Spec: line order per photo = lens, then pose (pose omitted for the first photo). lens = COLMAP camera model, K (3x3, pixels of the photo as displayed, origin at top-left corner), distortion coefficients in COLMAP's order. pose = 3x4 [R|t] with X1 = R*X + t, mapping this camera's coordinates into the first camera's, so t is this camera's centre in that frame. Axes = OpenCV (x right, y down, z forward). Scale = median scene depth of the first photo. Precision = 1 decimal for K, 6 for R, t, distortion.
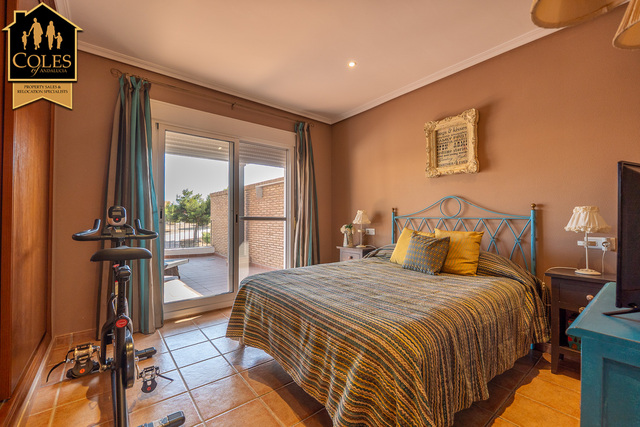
lens RADIAL K [[267.5, 0, 320.2], [0, 267.5, 216.5], [0, 0, 1]] dist [-0.003969, 0.000303]
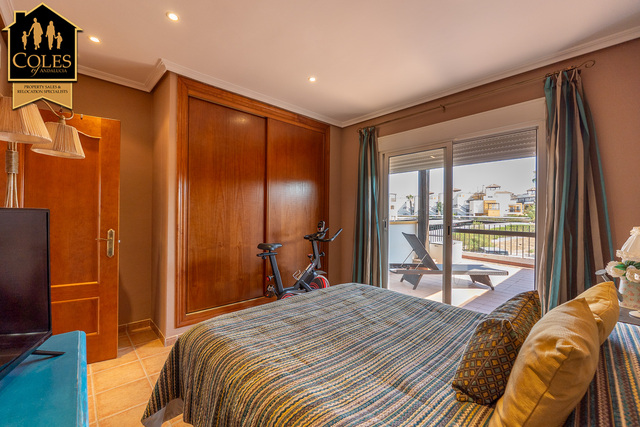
lens RADIAL K [[267.5, 0, 319.1], [0, 267.5, 215.2], [0, 0, 1]] dist [-0.003969, 0.000303]
pose [[0.069914, -0.005118, -0.997540, 0.551750], [-0.006089, 0.999966, -0.005557, -0.036337], [0.997534, 0.006462, 0.069880, 0.499331]]
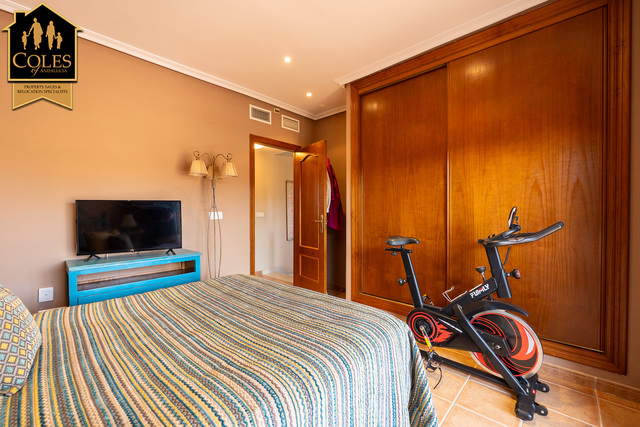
lens RADIAL K [[267.5, 0, 318.5], [0, 267.5, 215.3], [0, 0, 1]] dist [-0.003969, 0.000303]
pose [[-0.988863, 0.001087, -0.148825, 0.001945], [-0.000844, 0.999916, 0.012908, -0.011995], [0.148827, 0.012890, -0.988779, 1.016001]]
